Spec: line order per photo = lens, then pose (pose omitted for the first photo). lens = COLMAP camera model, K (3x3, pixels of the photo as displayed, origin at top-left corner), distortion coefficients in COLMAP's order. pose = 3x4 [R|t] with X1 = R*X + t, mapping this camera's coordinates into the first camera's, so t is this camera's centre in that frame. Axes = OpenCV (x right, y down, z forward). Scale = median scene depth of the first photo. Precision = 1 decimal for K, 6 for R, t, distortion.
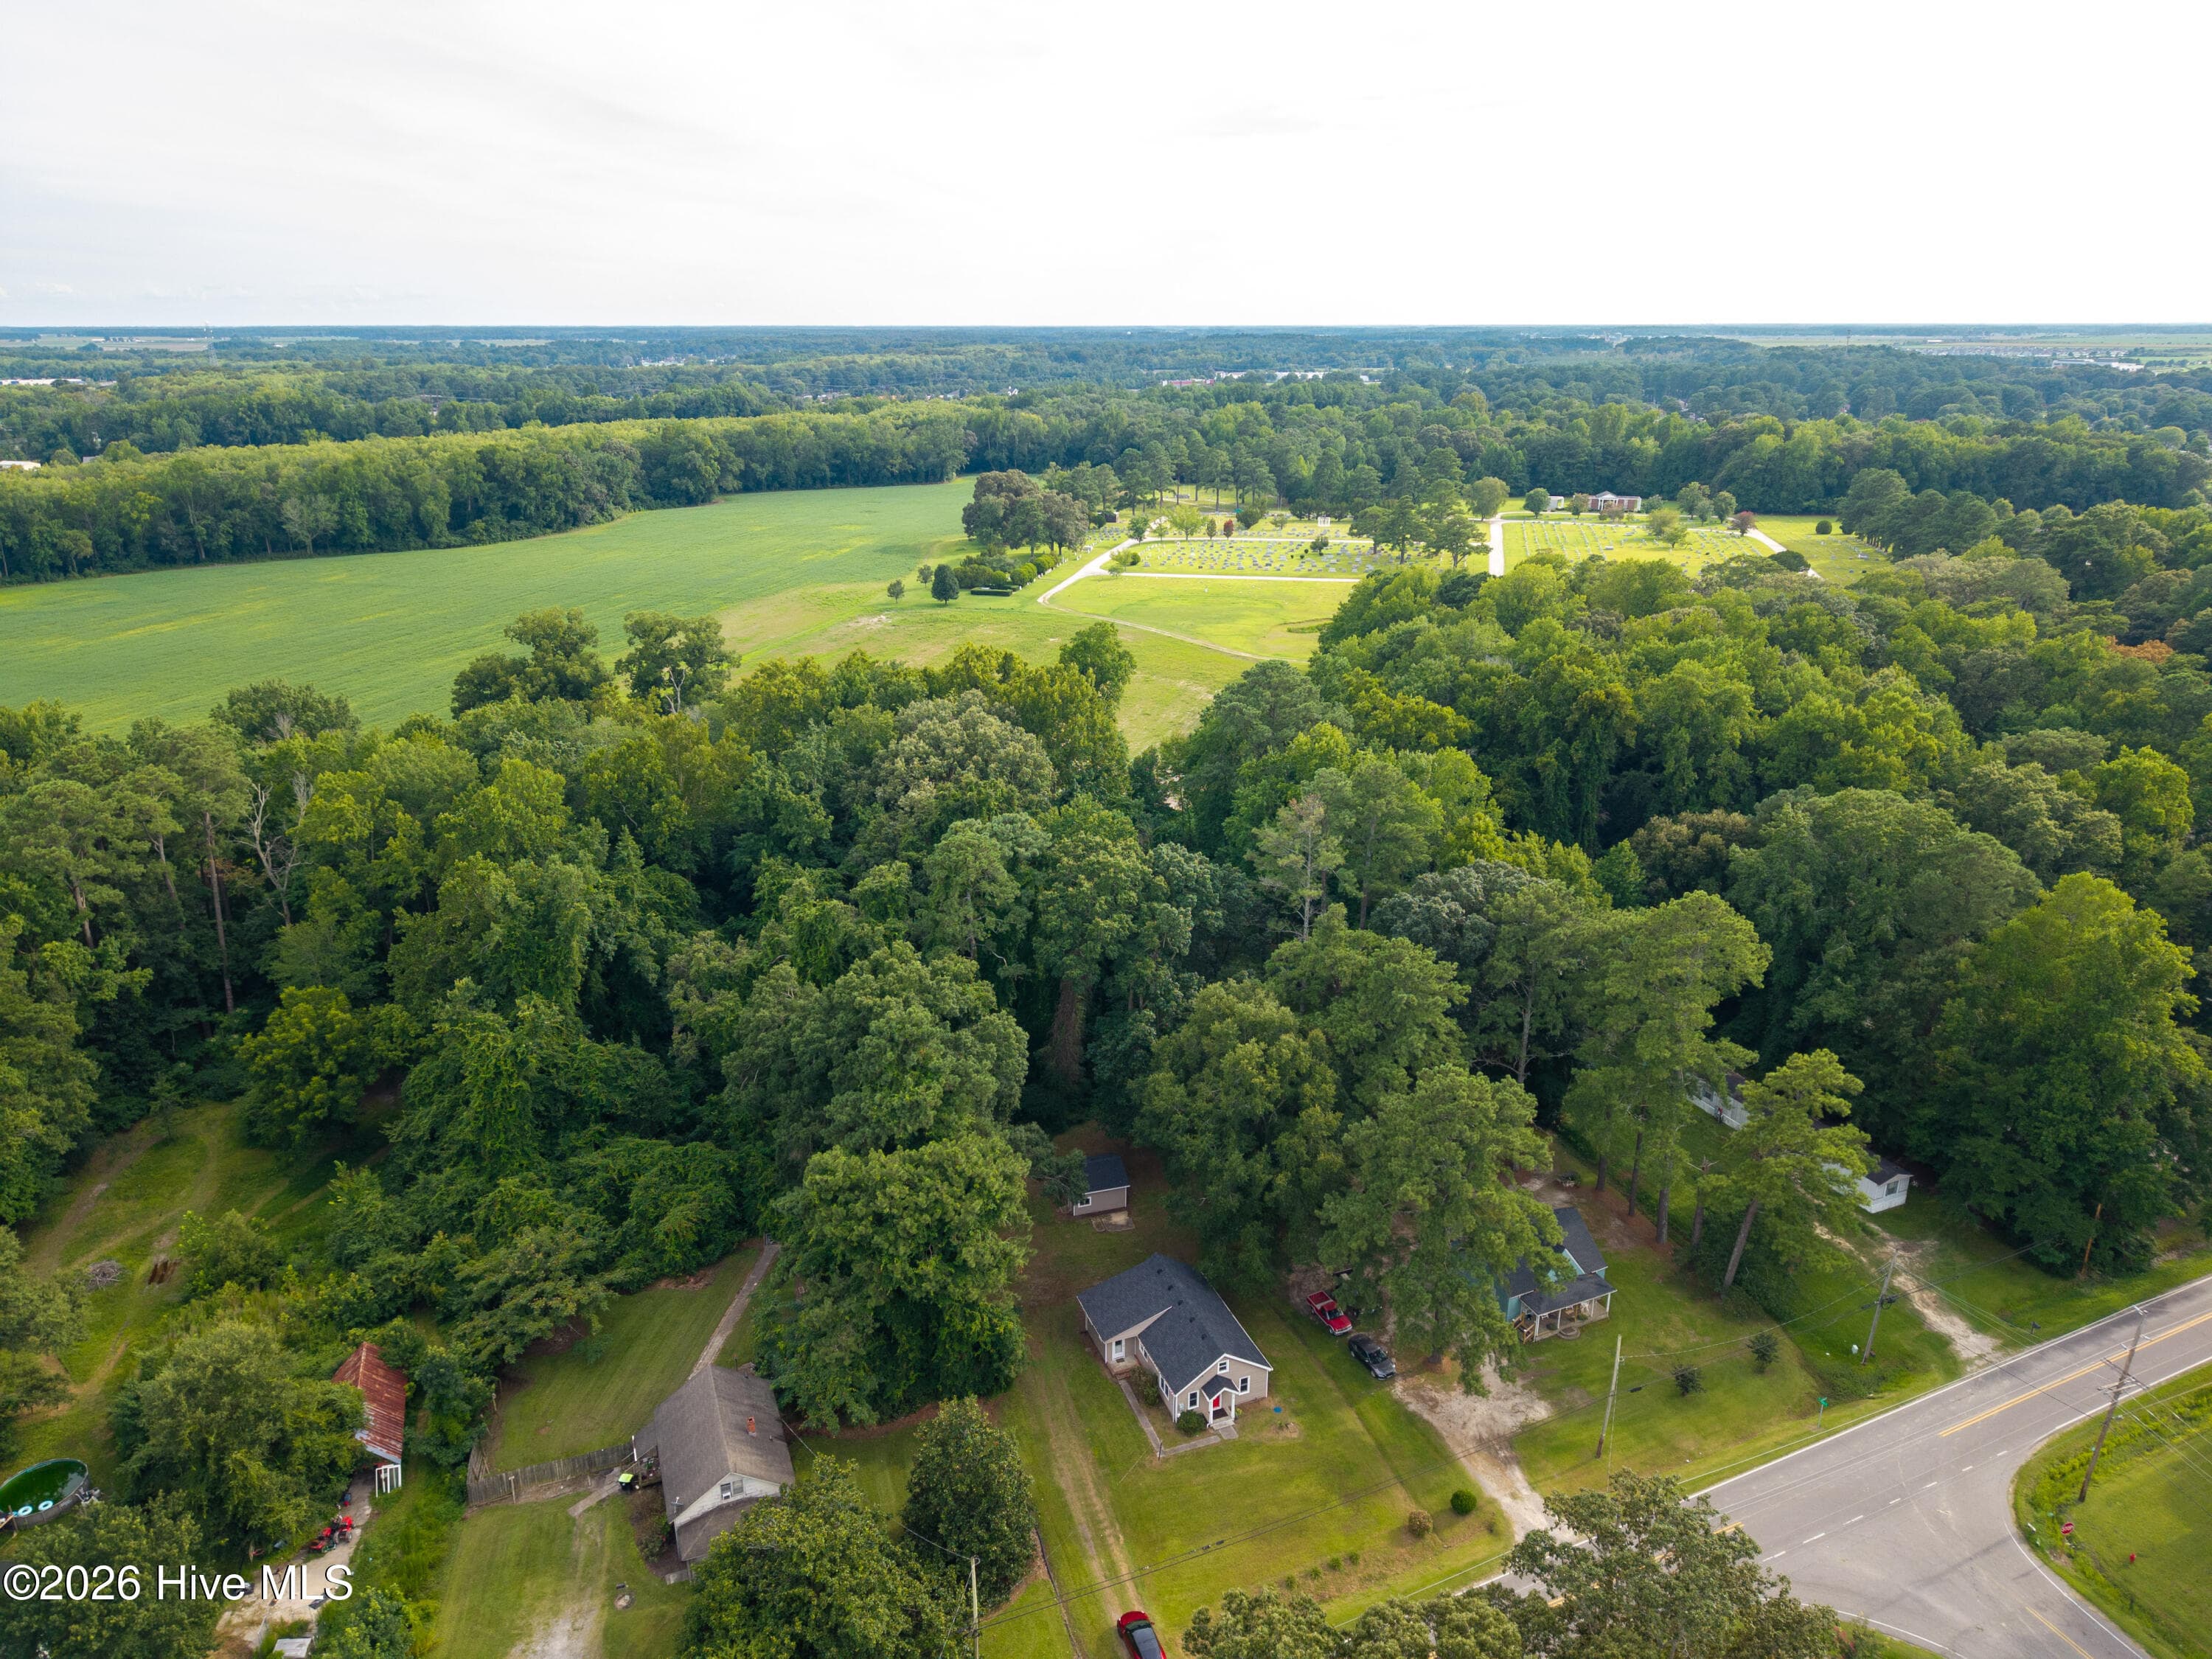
lens RADIAL K [[1475.9, 0, 1106.0], [0, 1475.9, 829.5], [0, 0, 1]] dist [0.052071, -0.065018]
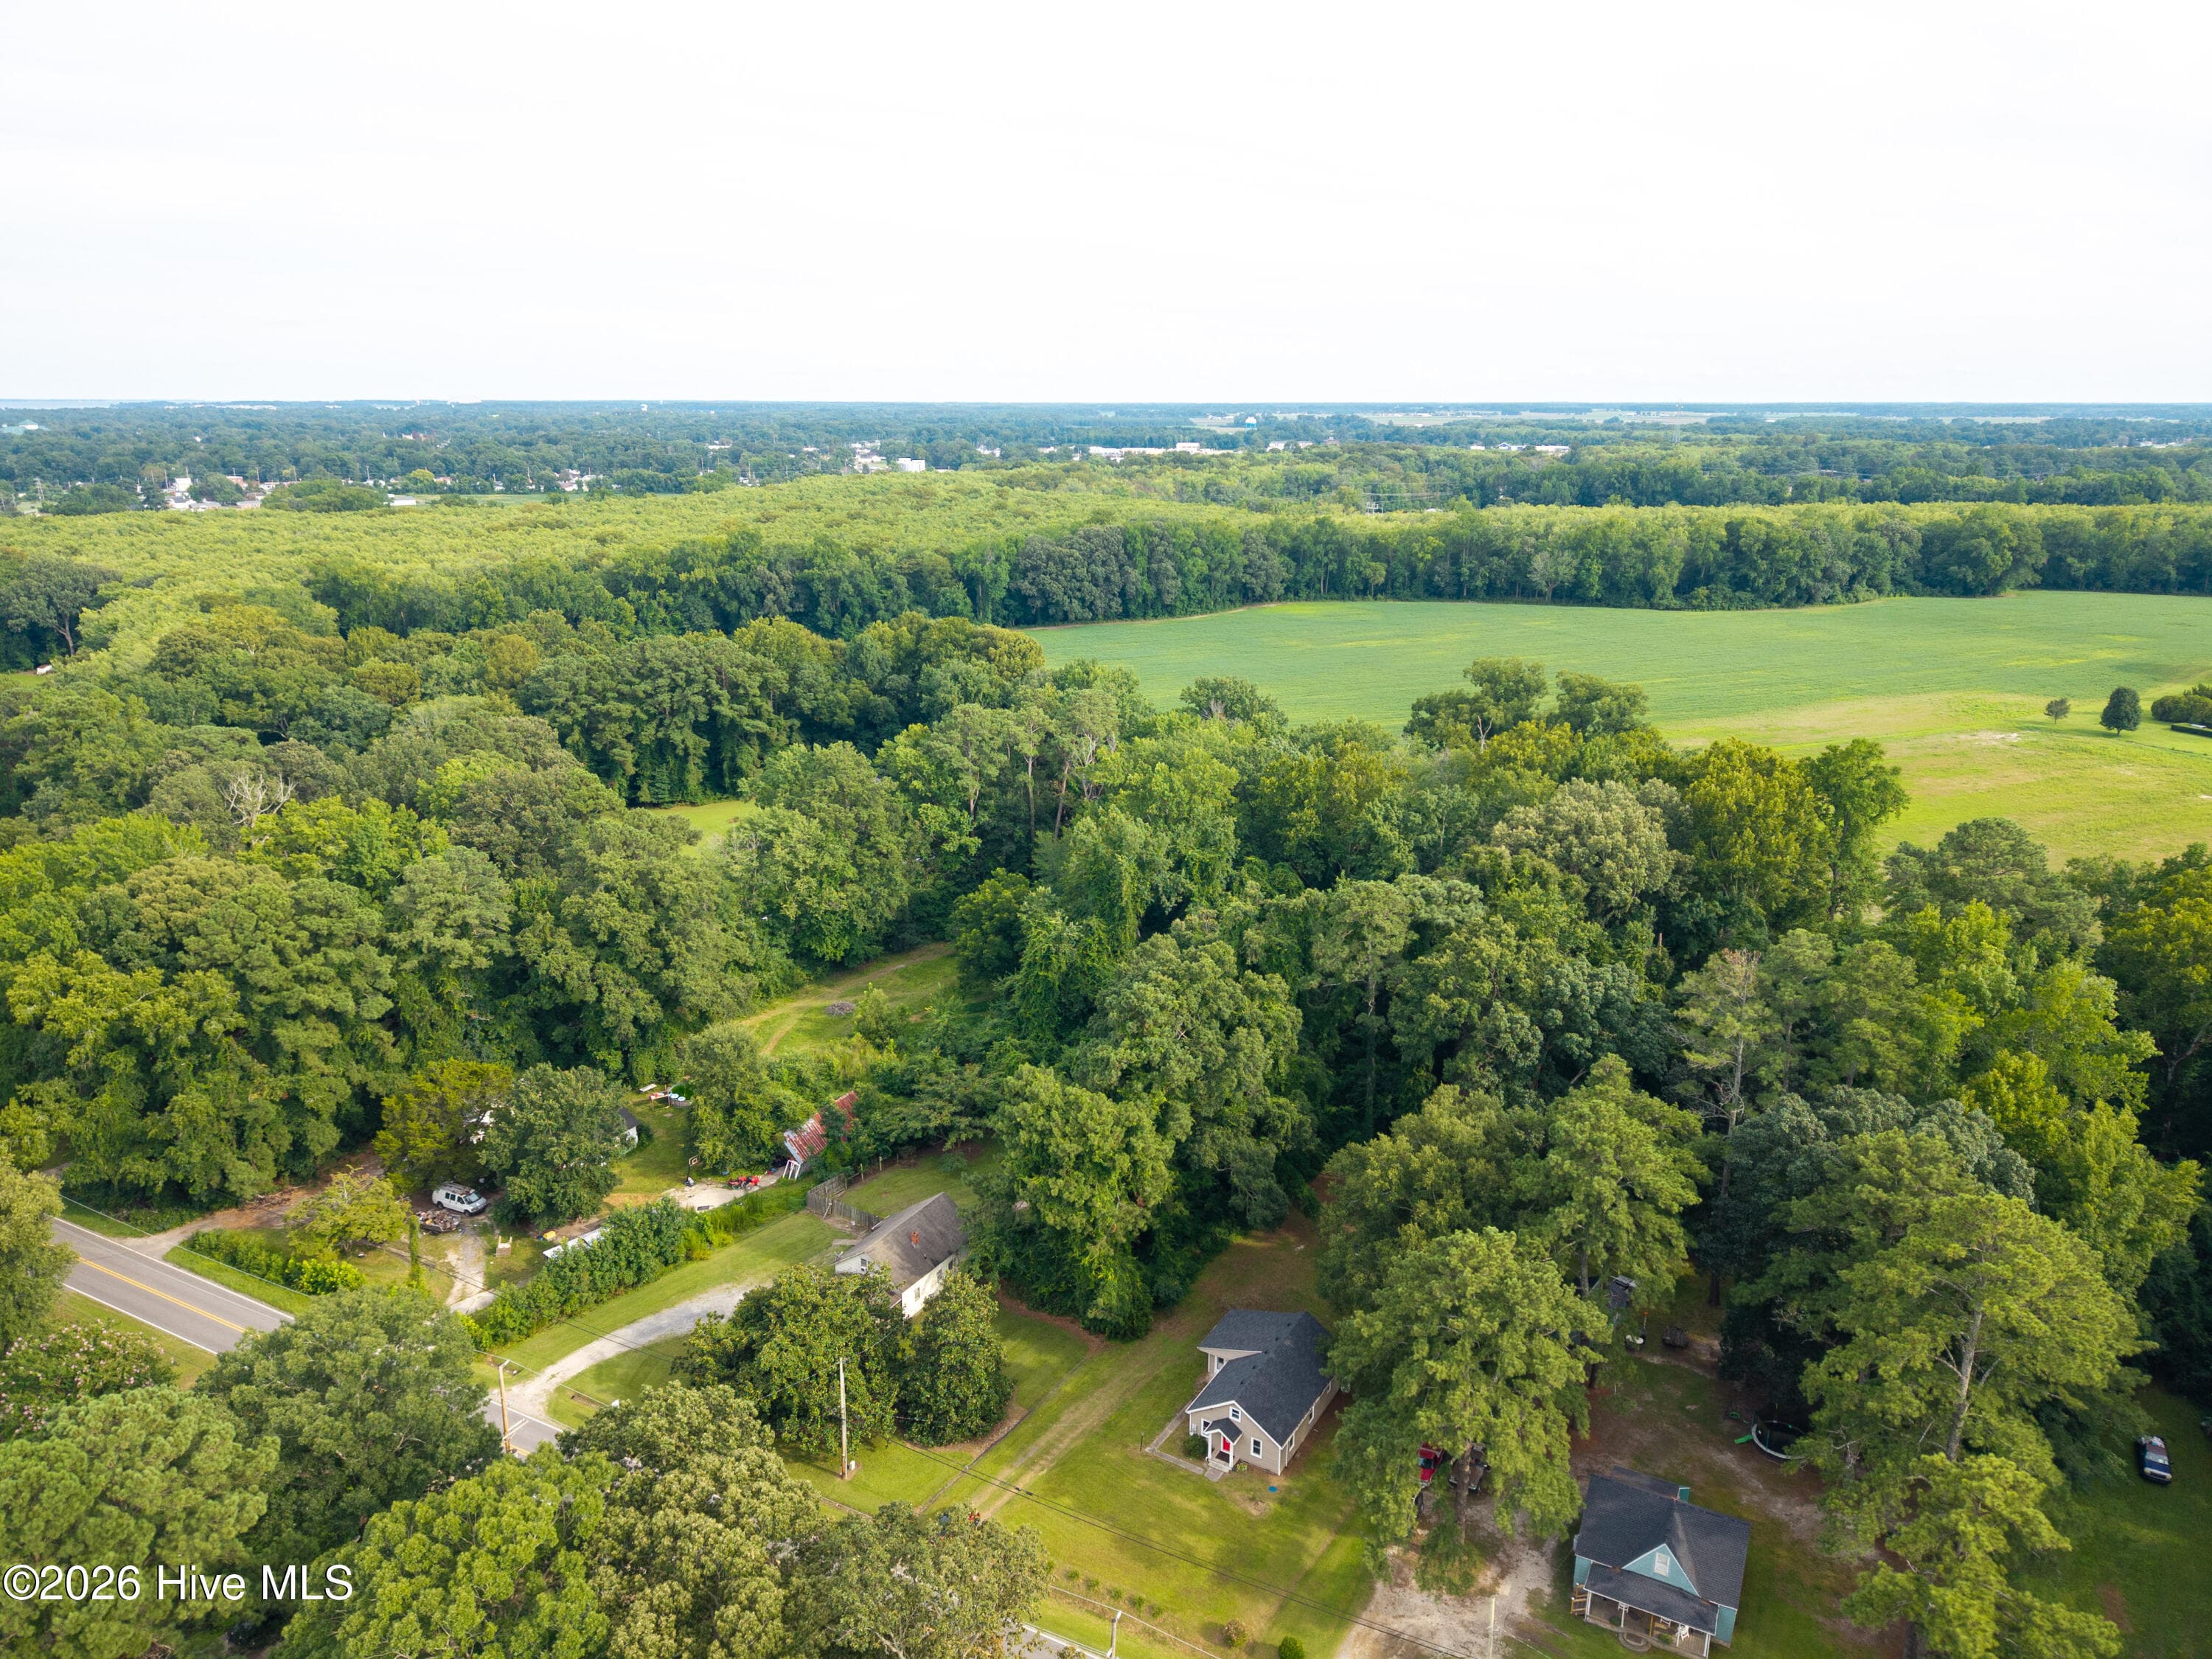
lens RADIAL K [[1464.7, 0, 1109.9], [0, 1464.7, 850.2], [0, 0, 1]] dist [0.045662, -0.063564]
pose [[0.611696, 0.233642, -0.755804, 0.157840], [-0.257562, 0.962156, 0.088979, -0.017420], [0.747991, 0.140239, 0.648724, 0.052422]]
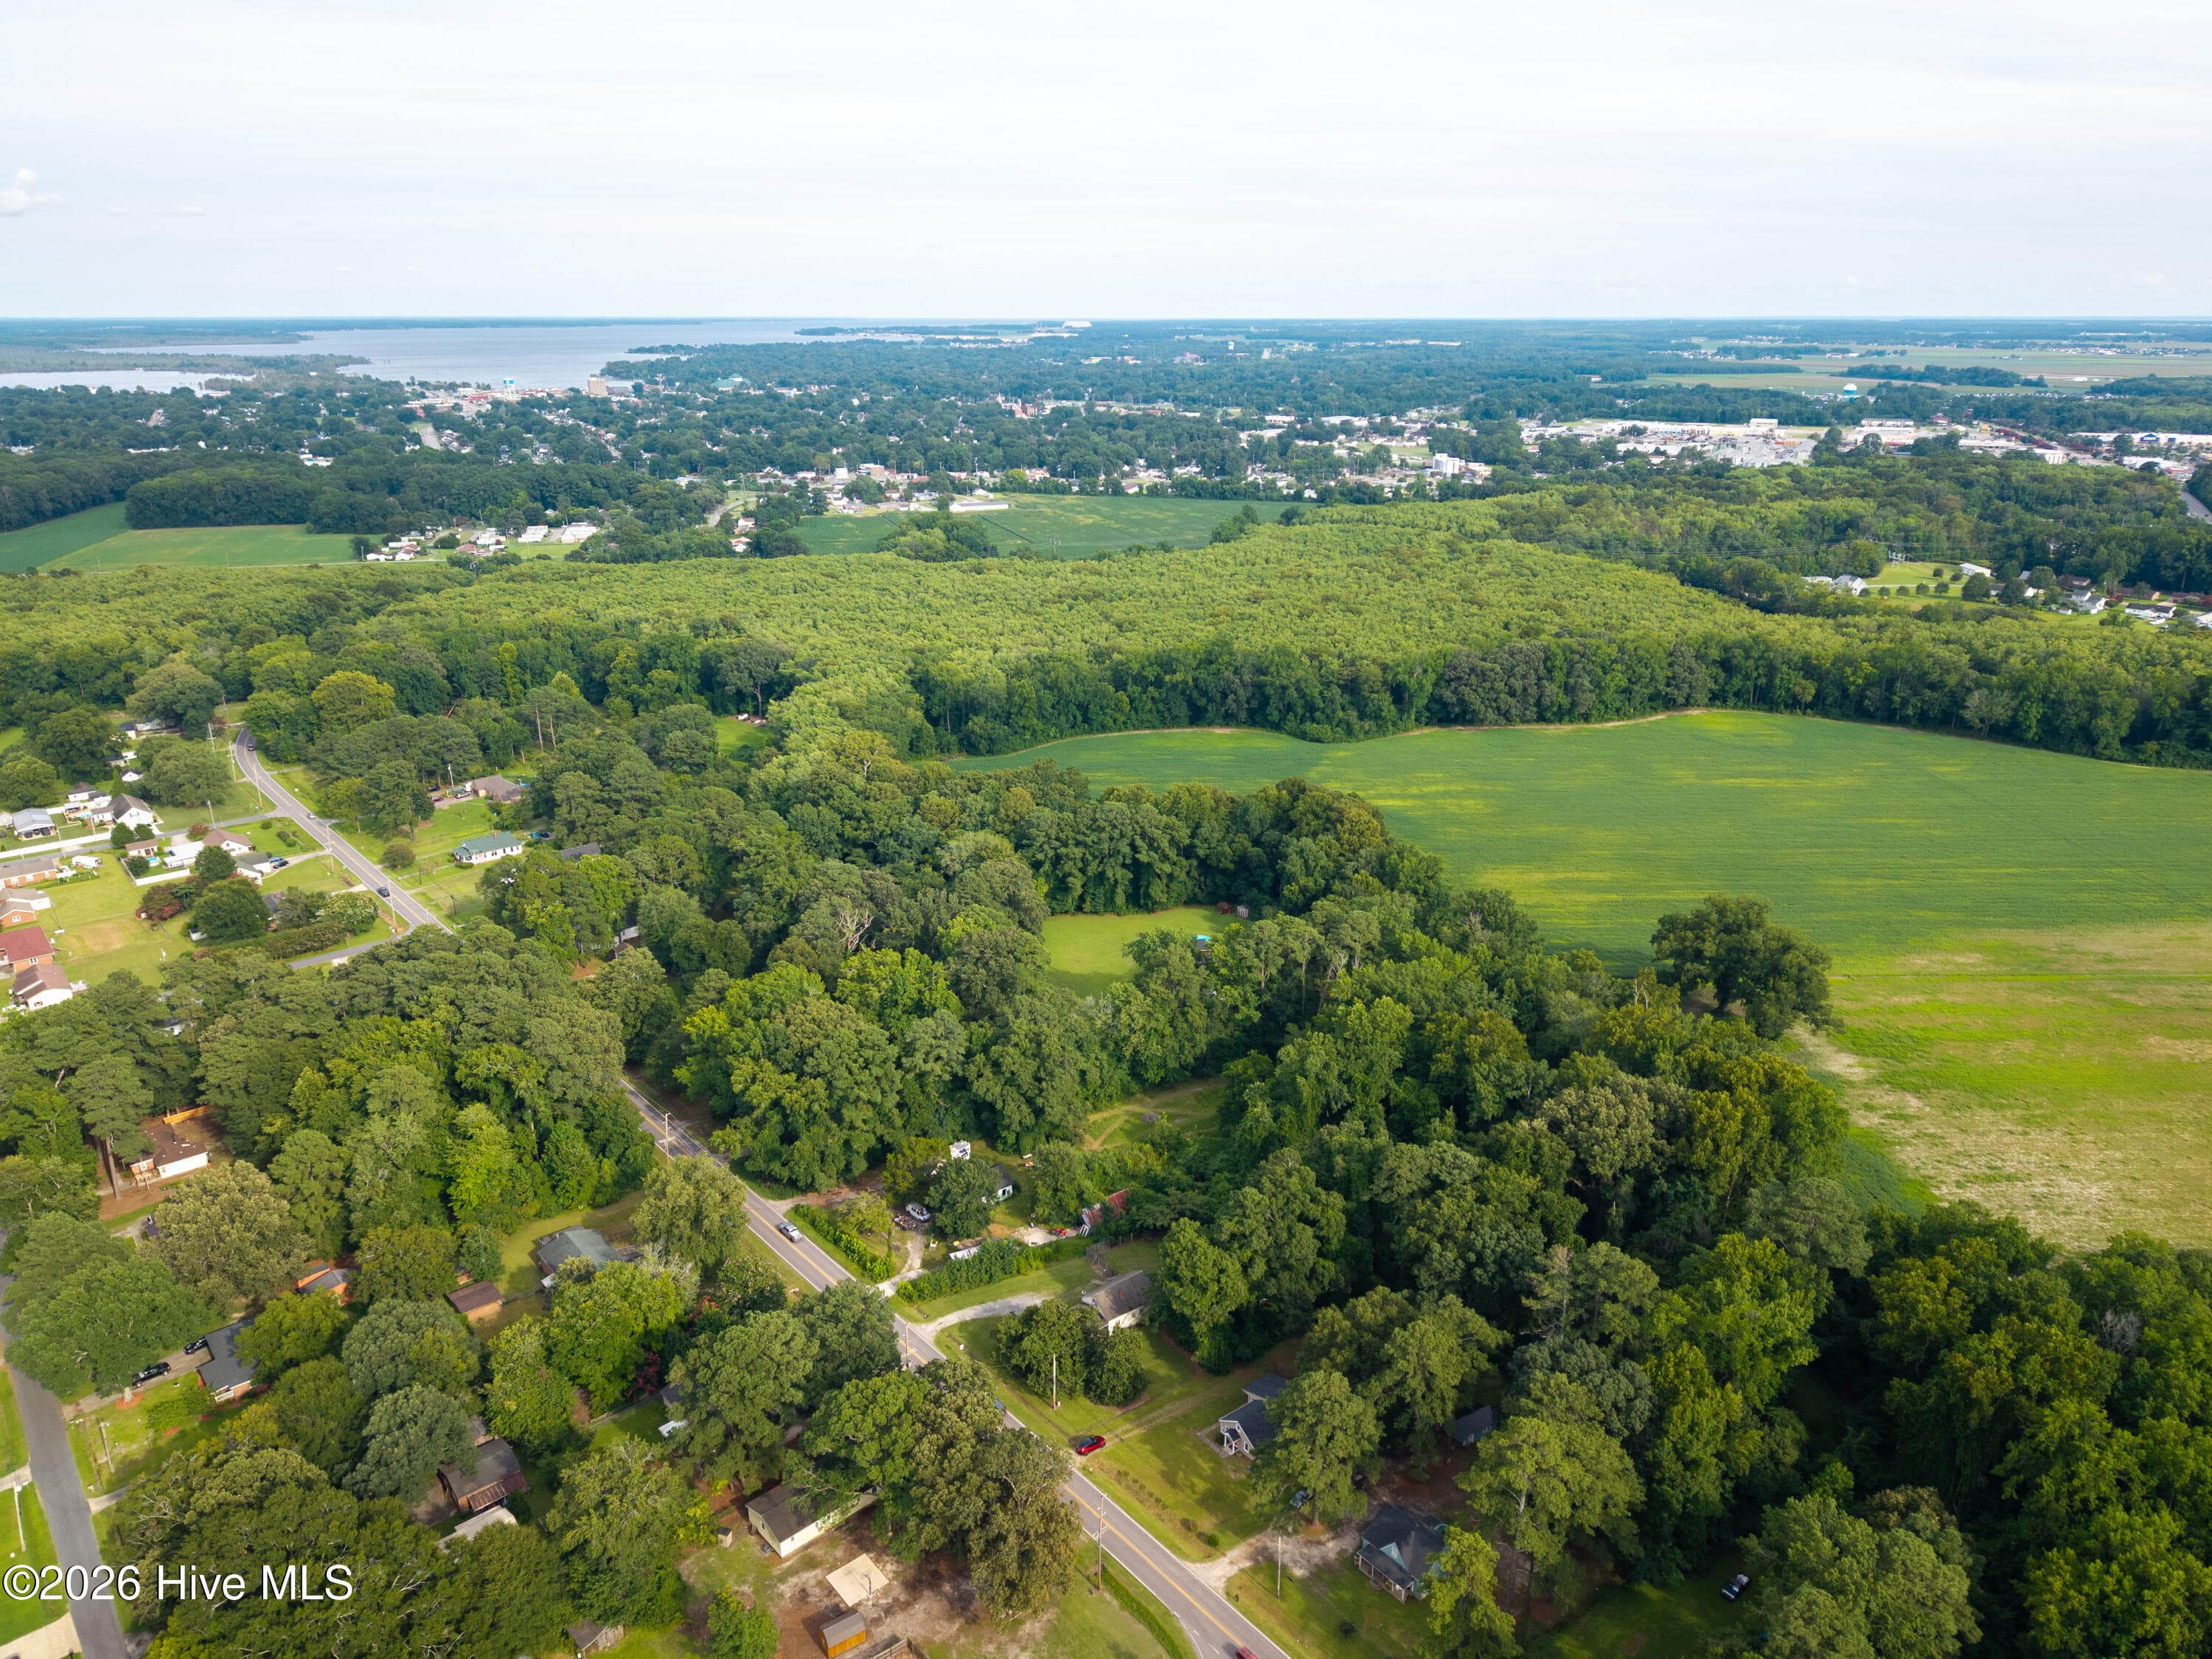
lens RADIAL K [[1475.9, 0, 1106.0], [0, 1475.9, 829.5], [0, 0, 1]] dist [0.052071, -0.065018]
pose [[0.273663, 0.319703, -0.907138, 0.362847], [-0.308386, 0.922514, 0.232089, -0.182174], [0.911047, 0.216234, 0.351050, -0.009967]]
